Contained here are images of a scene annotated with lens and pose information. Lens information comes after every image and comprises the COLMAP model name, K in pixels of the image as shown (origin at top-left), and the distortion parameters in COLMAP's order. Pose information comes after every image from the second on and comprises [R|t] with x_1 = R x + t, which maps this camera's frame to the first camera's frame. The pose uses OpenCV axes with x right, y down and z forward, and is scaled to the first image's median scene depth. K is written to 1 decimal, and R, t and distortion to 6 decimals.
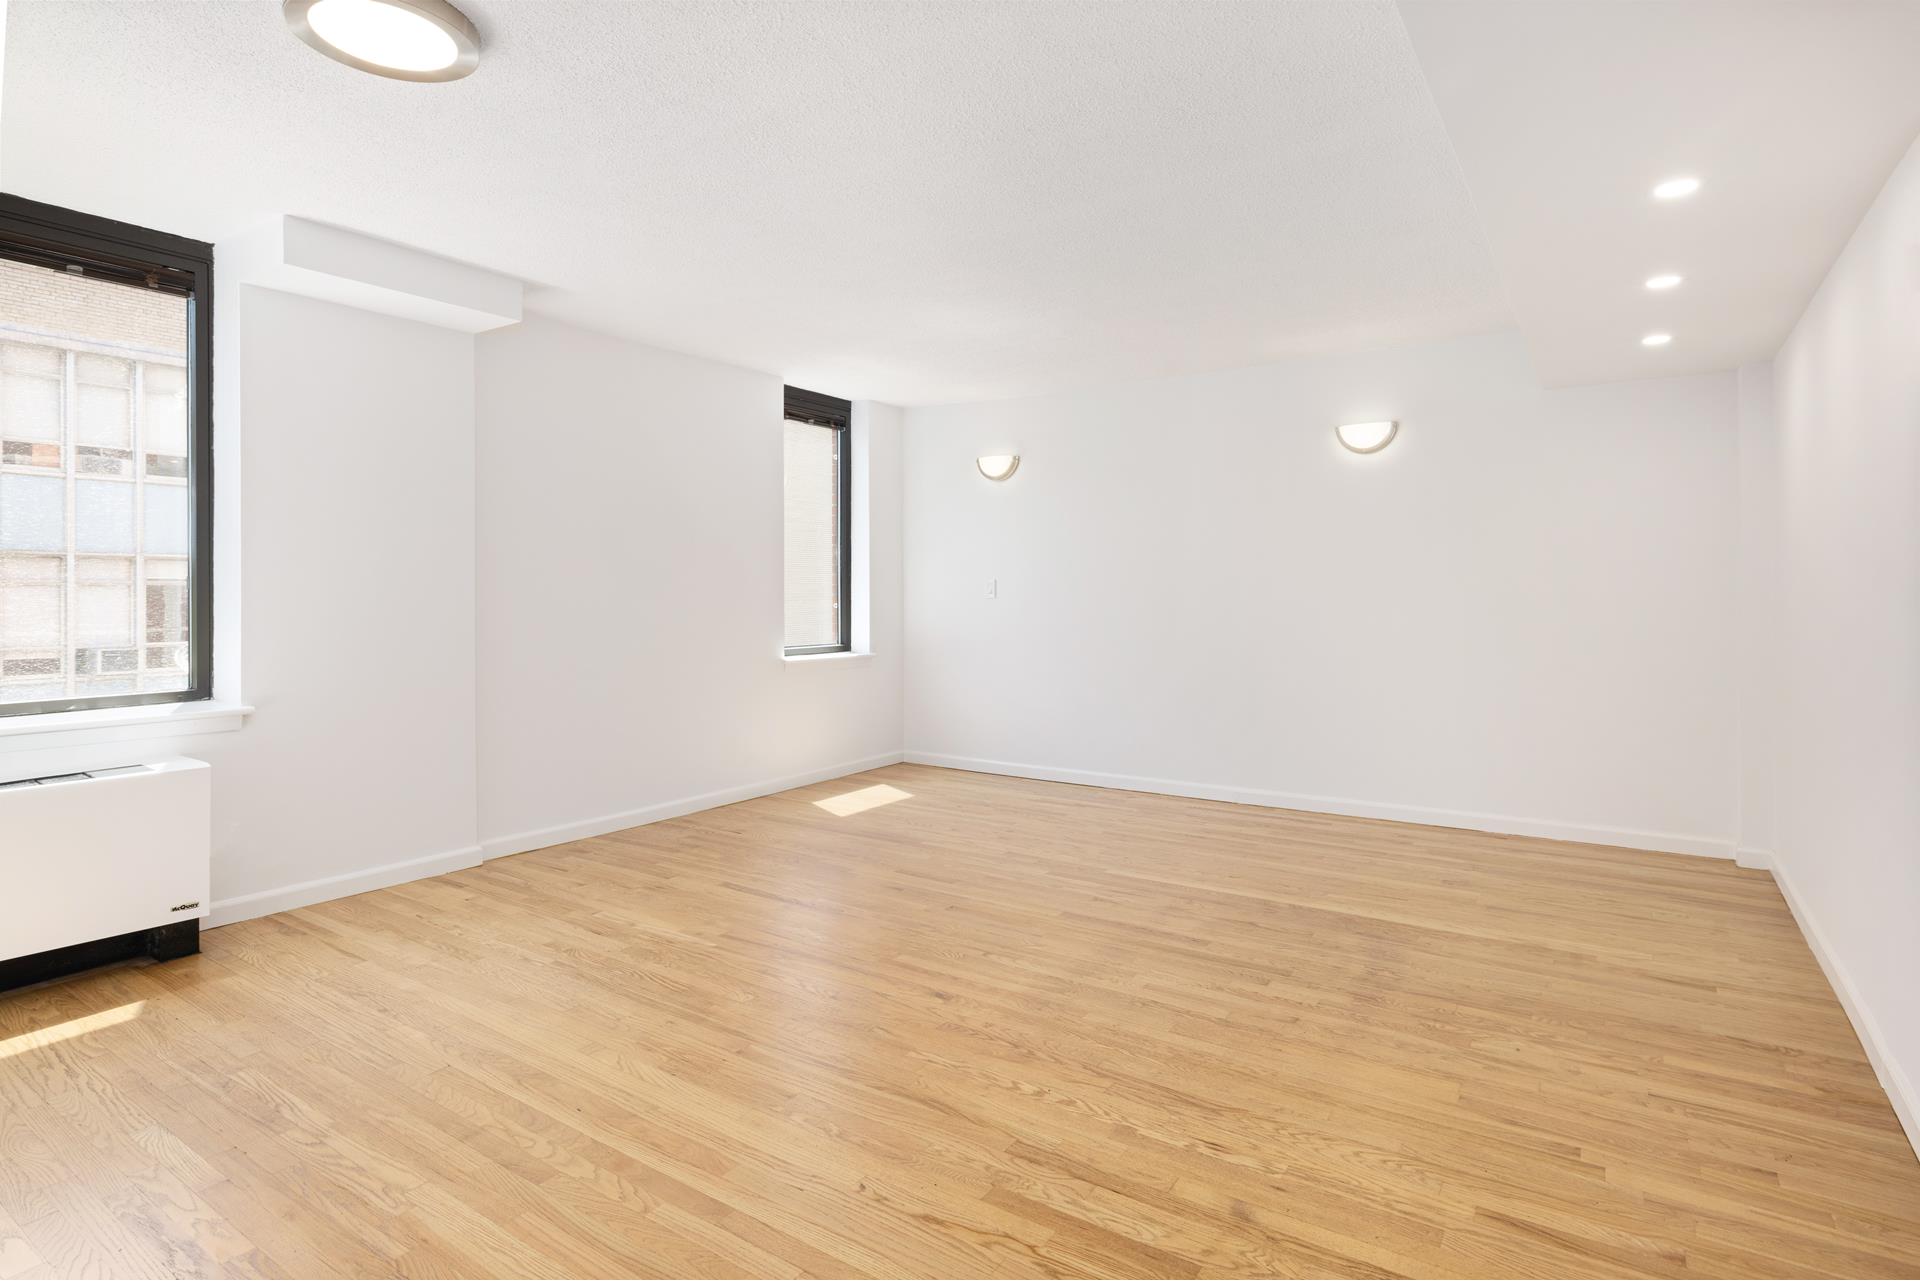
lens RADIAL K [[999.6, 0, 960.5], [0, 999.6, 600.0], [0, 0, 1]] dist [-0.003677, 0.000125]
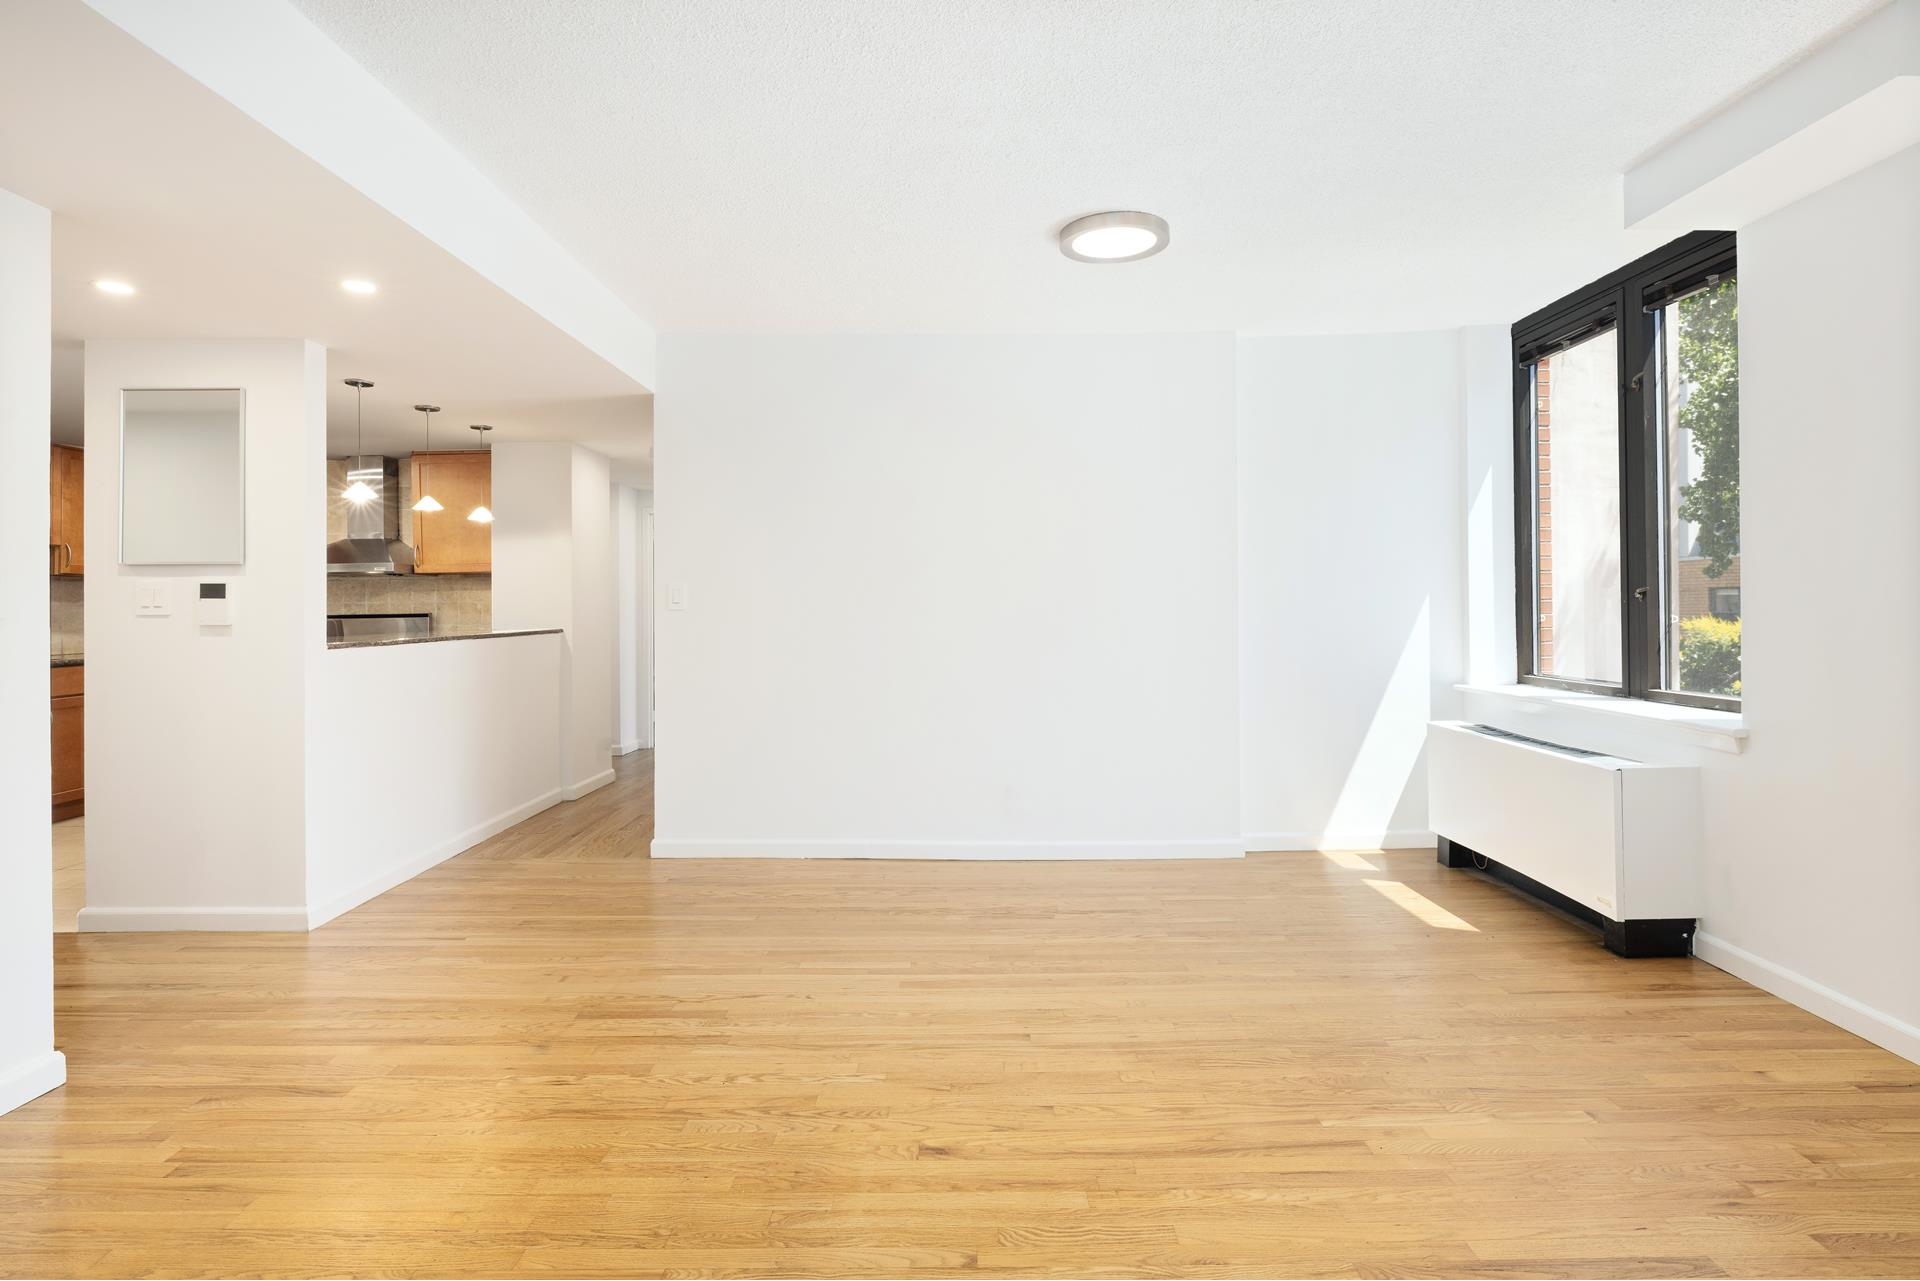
lens RADIAL K [[999.6, 0, 960.5], [0, 999.6, 600.0], [0, 0, 1]] dist [-0.003677, 0.000125]
pose [[-0.831939, 0.005173, -0.554843, 0.371423], [0.004638, 0.999986, 0.002368, -0.008335], [0.554848, -0.000603, -0.831952, 1.627515]]
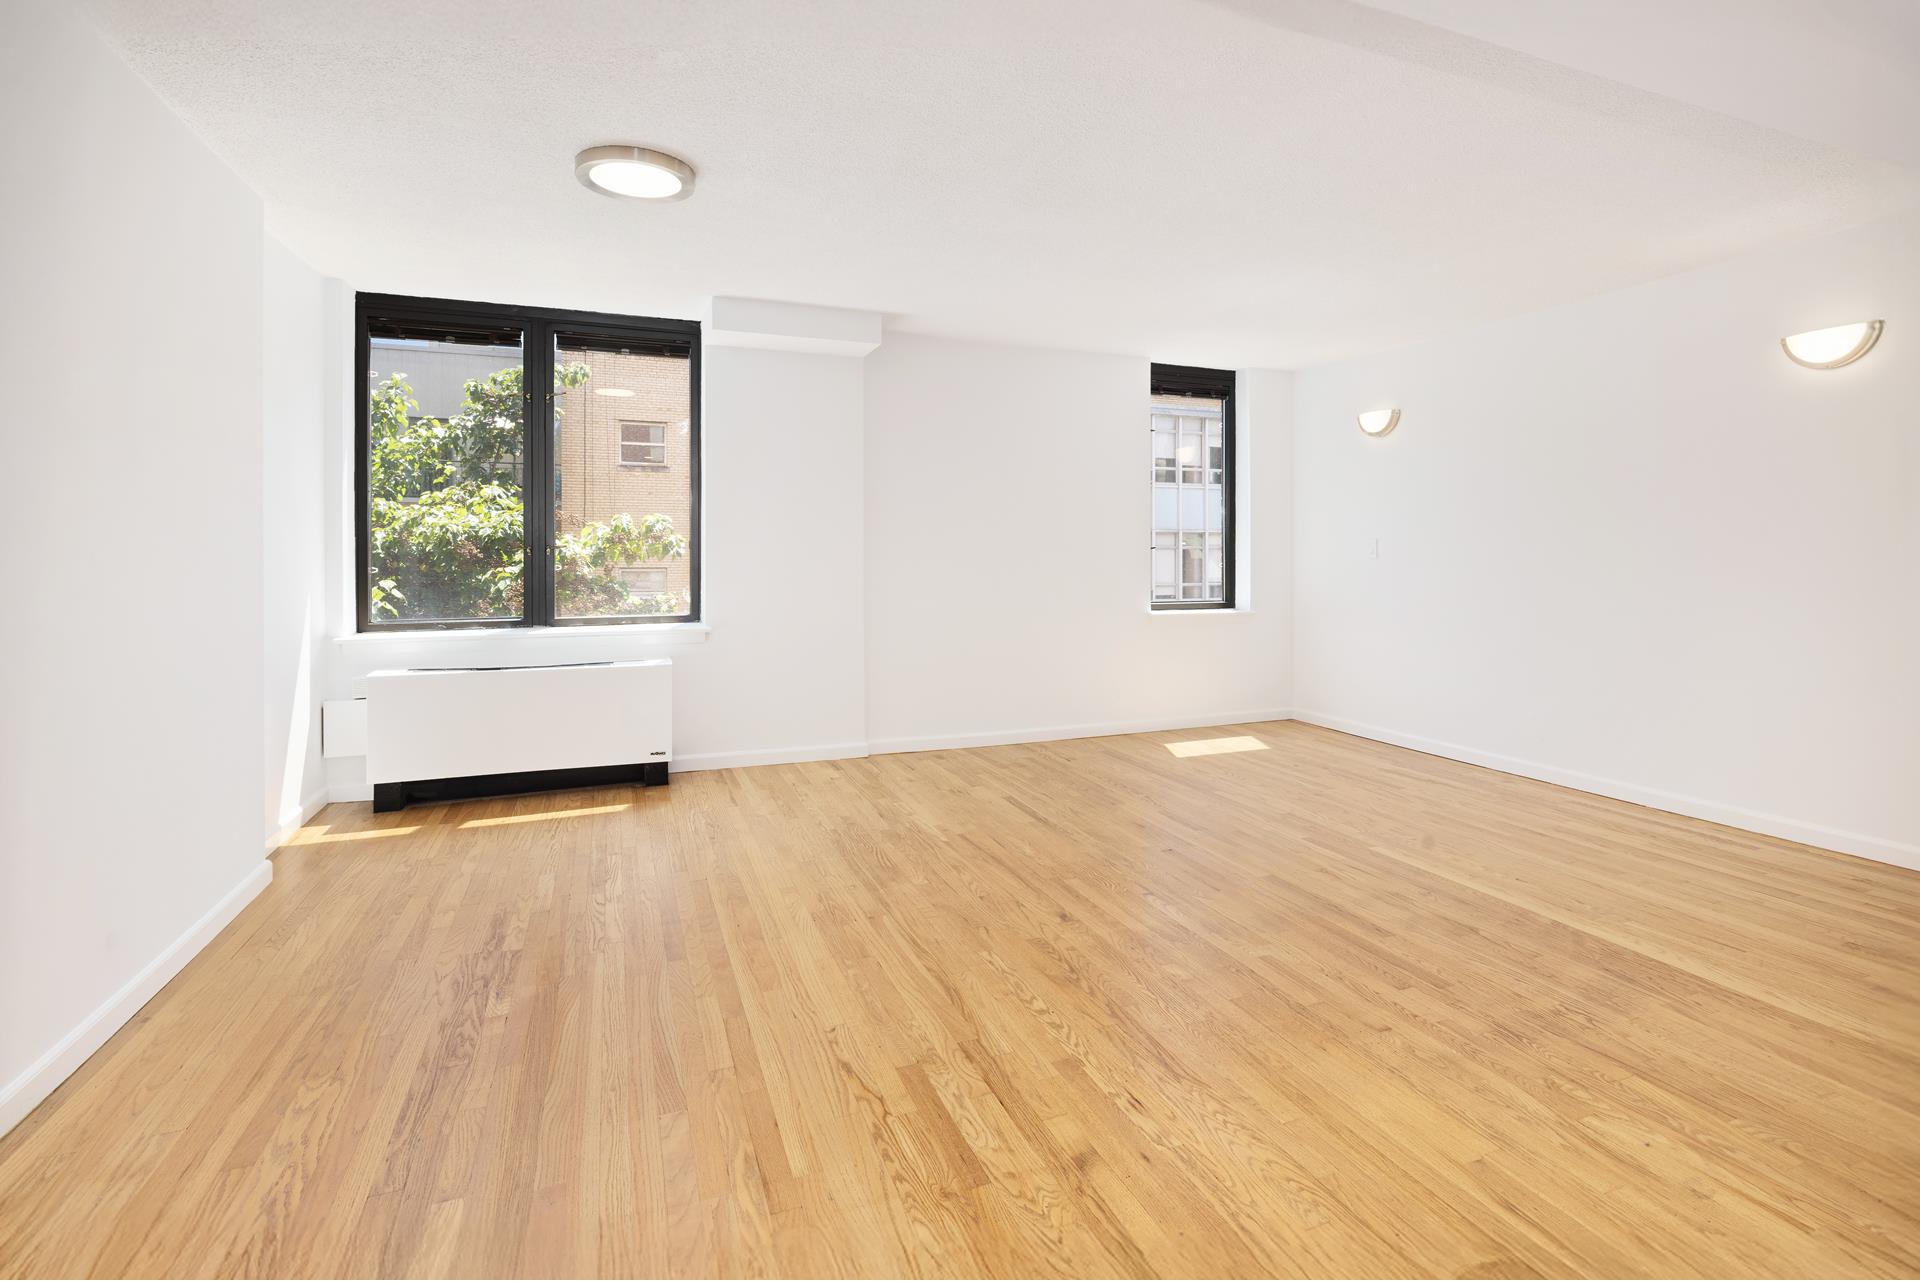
lens RADIAL K [[912.9, 0, 966.8], [0, 912.9, 554.2], [0, 0, 1]] dist [-0.004172, 0.000703]
pose [[0.823876, 0.001352, -0.566768, 0.463164], [-0.005812, 0.999965, -0.006064, 0.003980], [0.566740, 0.008290, 0.823855, 0.109920]]
